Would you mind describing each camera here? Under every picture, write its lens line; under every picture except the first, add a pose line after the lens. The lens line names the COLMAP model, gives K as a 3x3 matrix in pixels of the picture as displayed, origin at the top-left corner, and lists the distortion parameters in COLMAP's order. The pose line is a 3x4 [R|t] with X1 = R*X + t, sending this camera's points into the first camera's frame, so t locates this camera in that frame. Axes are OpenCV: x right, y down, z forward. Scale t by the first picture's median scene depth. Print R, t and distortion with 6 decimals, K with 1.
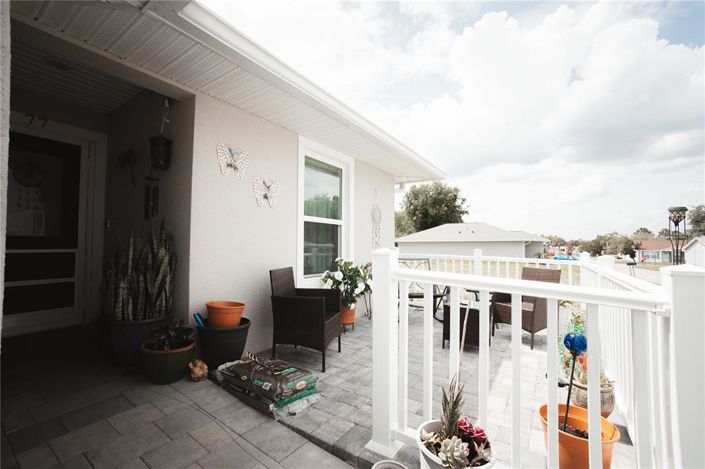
lens RADIAL K [[300.9, 0, 352.5], [0, 300.9, 234.5], [0, 0, 1]] dist [-0.055336, 0.019355]
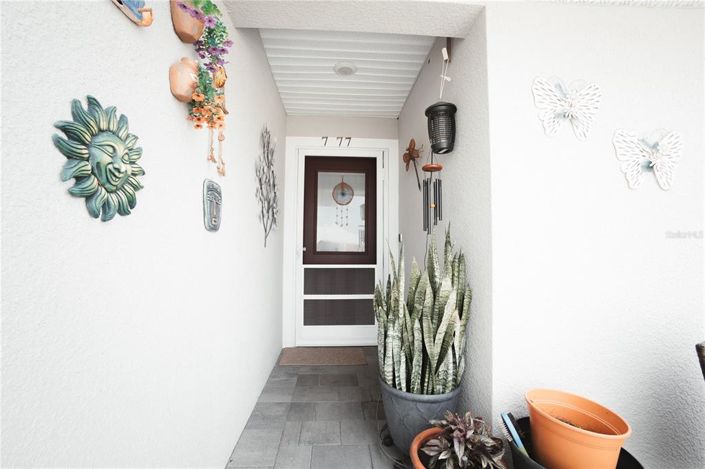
lens RADIAL K [[300.9, 0, 352.5], [0, 300.9, 234.5], [0, 0, 1]] dist [-0.055336, 0.019355]
pose [[0.590486, -0.040542, -0.806029, -0.262786], [0.020263, 0.999167, -0.035412, -0.021881], [0.806793, 0.004578, 0.590816, 0.481406]]
